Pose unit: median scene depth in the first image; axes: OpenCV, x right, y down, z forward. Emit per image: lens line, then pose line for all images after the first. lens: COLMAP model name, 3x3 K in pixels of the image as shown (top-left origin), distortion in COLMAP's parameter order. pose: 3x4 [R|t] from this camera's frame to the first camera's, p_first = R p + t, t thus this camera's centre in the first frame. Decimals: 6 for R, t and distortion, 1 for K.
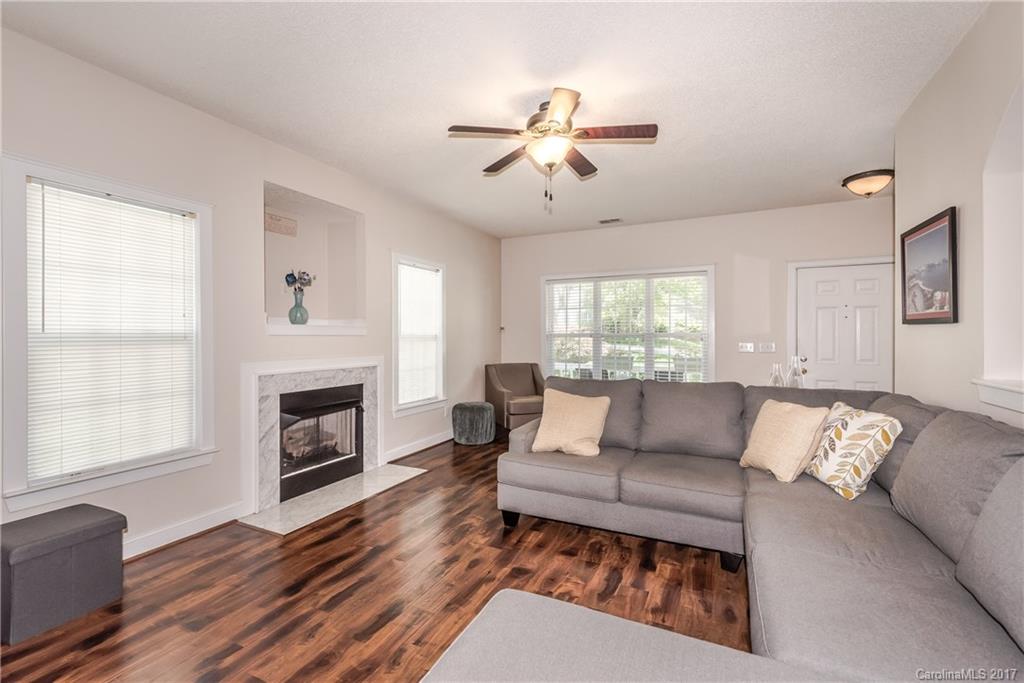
lens RADIAL K [[446.1, 0, 503.7], [0, 446.1, 332.0], [0, 0, 1]] dist [0.004780, -0.001379]
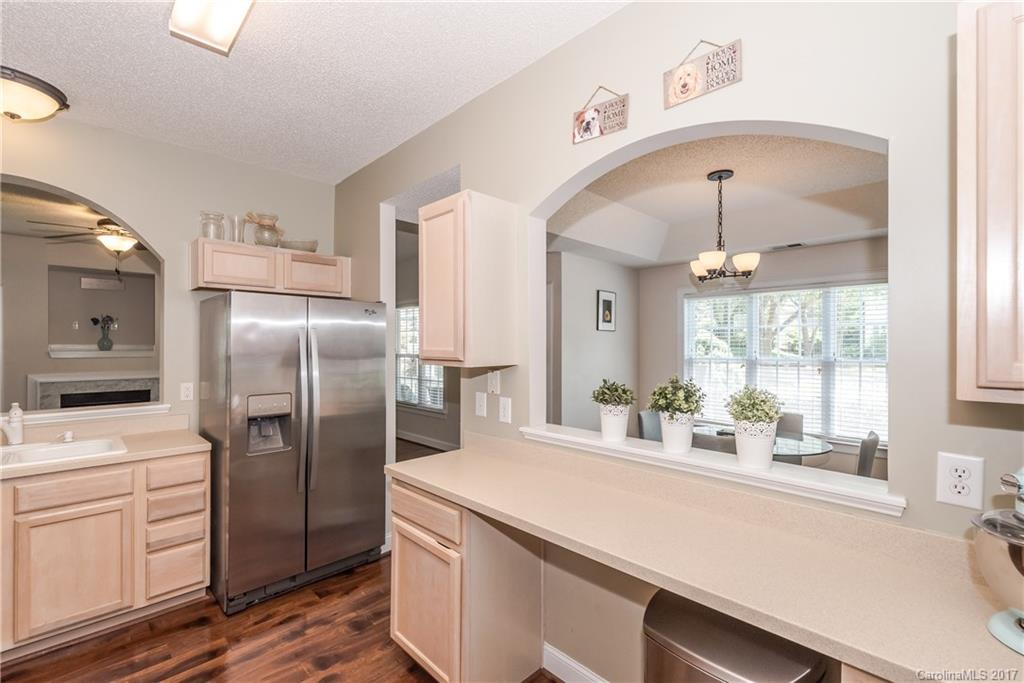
lens RADIAL K [[446.1, 0, 497.3], [0, 446.1, 342.8], [0, 0, 1]] dist [0.004780, -0.001379]
pose [[0.935803, 0.000547, -0.352524, 1.787681], [0.001361, 0.999986, 0.005165, -0.063004], [0.352521, -0.005313, 0.935789, 0.041006]]
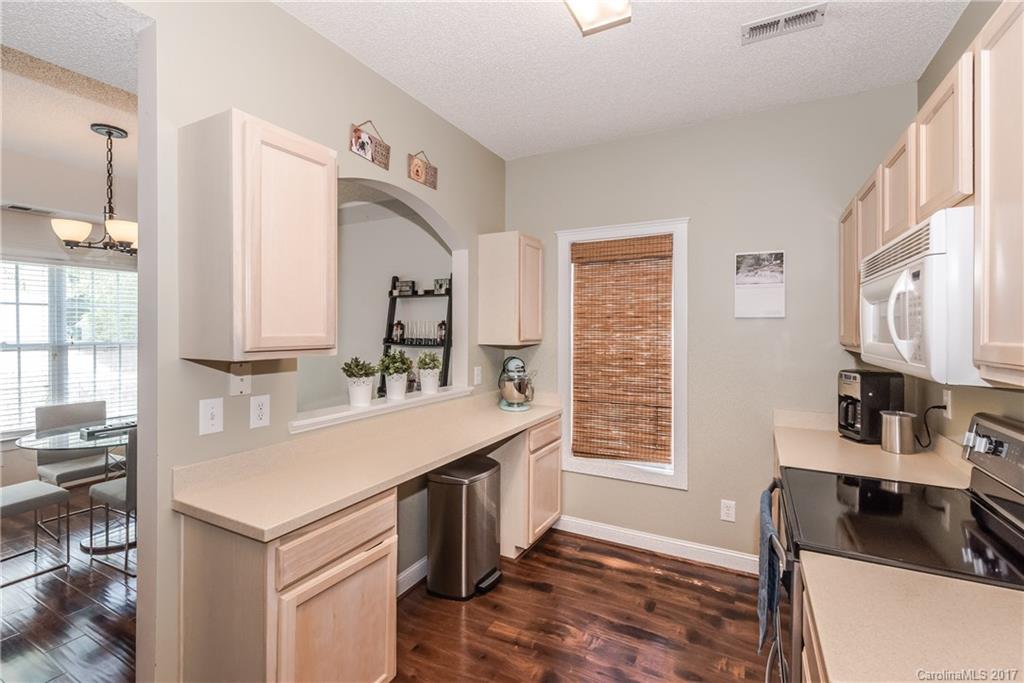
lens RADIAL K [[446.1, 0, 514.4], [0, 446.1, 328.6], [0, 0, 1]] dist [0.004780, -0.001379]
pose [[0.045064, 0.001151, 0.998983, 0.960475], [-0.012842, 0.999917, -0.000573, -0.060458], [-0.998902, -0.012803, 0.045075, 0.380281]]
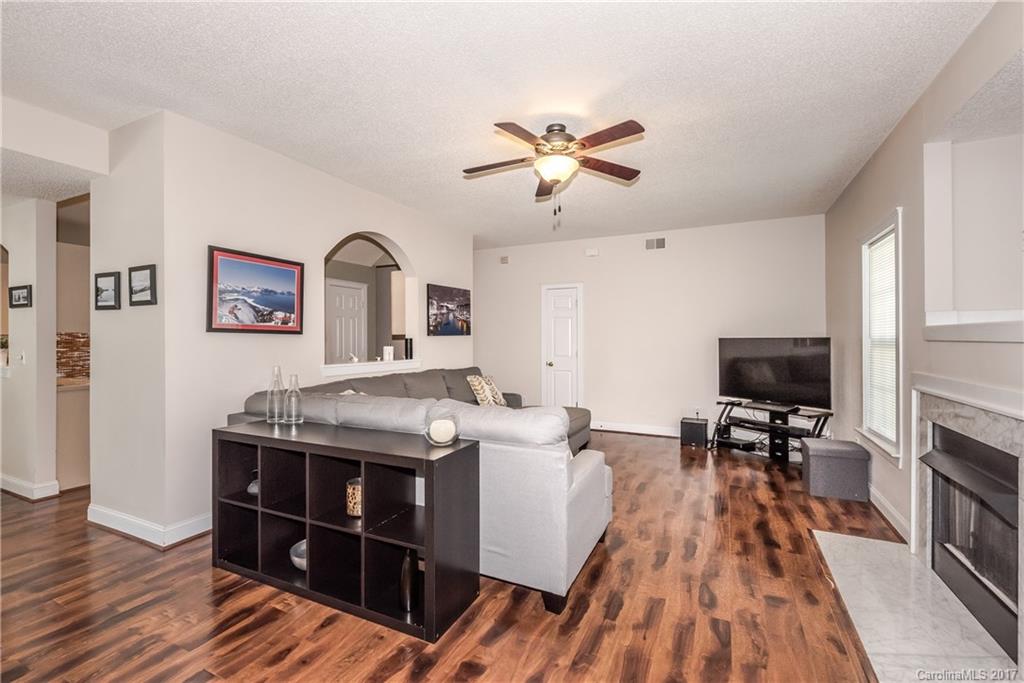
lens RADIAL K [[446.1, 0, 468.9], [0, 446.1, 339.7], [0, 0, 1]] dist [0.004780, -0.001379]
pose [[-0.997653, 0.003815, 0.068368, 0.236745], [0.003335, 0.999969, -0.007137, 0.009711], [-0.068393, -0.006892, -0.997635, 2.065667]]
